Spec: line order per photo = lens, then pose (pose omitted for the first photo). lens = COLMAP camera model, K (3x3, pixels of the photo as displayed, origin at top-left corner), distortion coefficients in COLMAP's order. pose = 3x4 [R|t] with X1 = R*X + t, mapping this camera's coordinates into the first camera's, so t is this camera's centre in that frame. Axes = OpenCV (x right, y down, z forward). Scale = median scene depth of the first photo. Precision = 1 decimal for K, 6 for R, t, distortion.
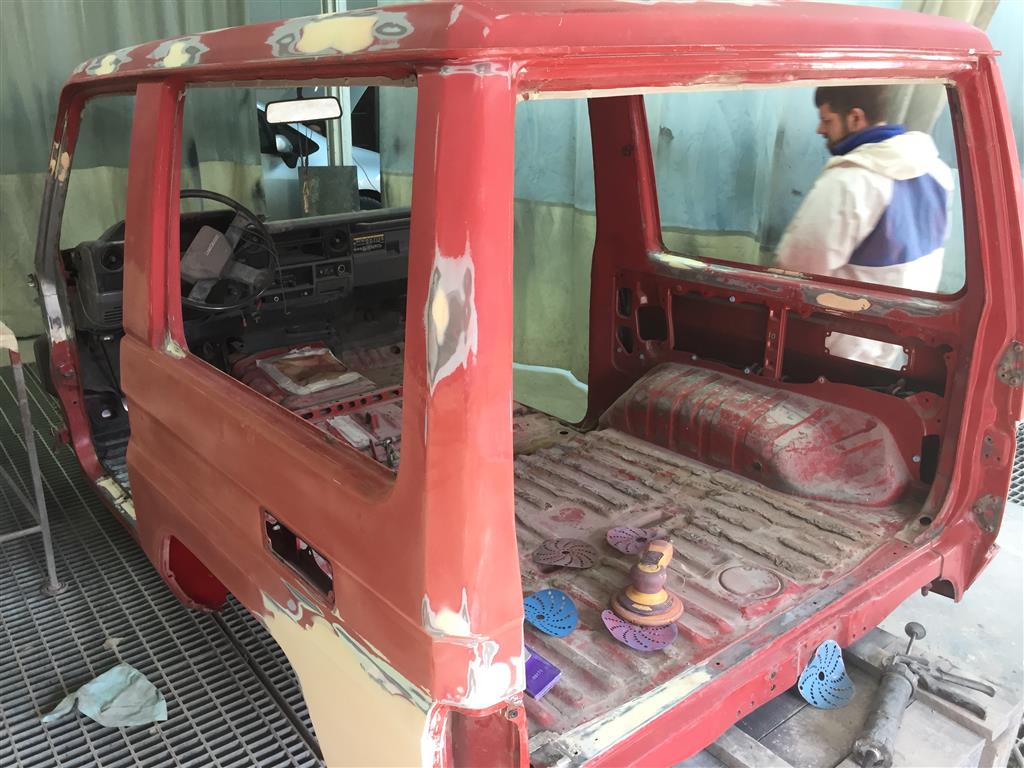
lens RADIAL K [[871.5, 0, 510.6], [0, 871.5, 388.0], [0, 0, 1]] dist [0.052352, -0.051282]
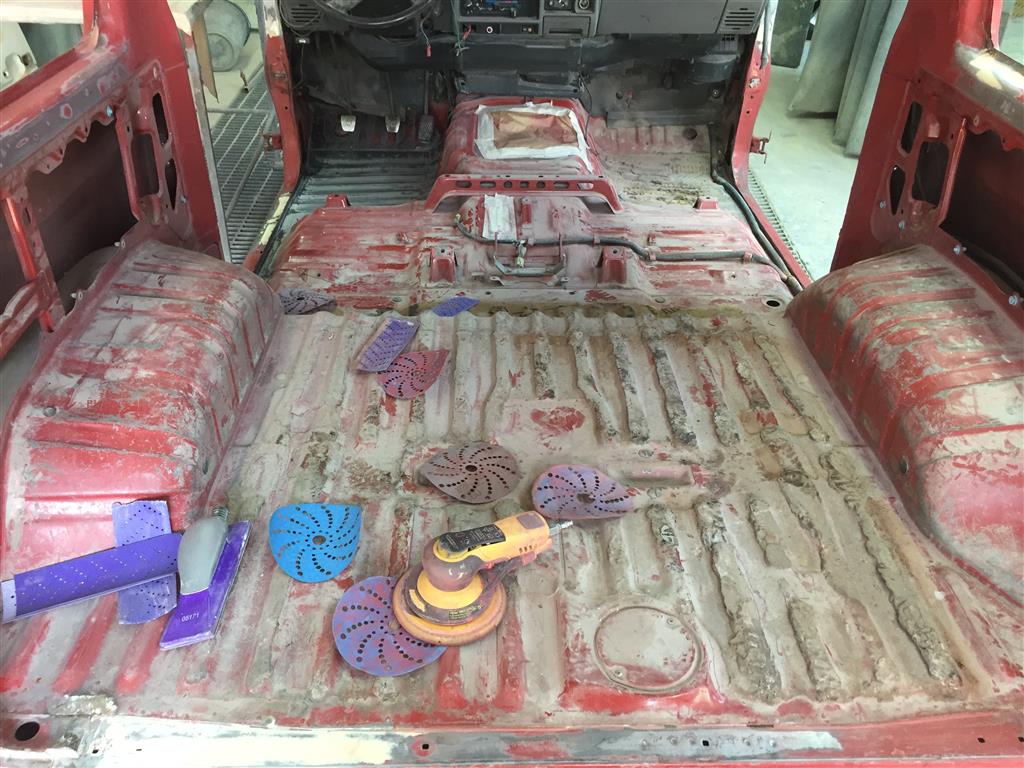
lens RADIAL K [[871.5, 0, 512.7], [0, 871.5, 386.4], [0, 0, 1]] dist [0.052352, -0.051282]
pose [[0.795191, 0.365045, -0.484163, 0.337108], [-0.229737, 0.920326, 0.316578, -0.079210], [0.561153, -0.140510, 0.815699, 0.405302]]
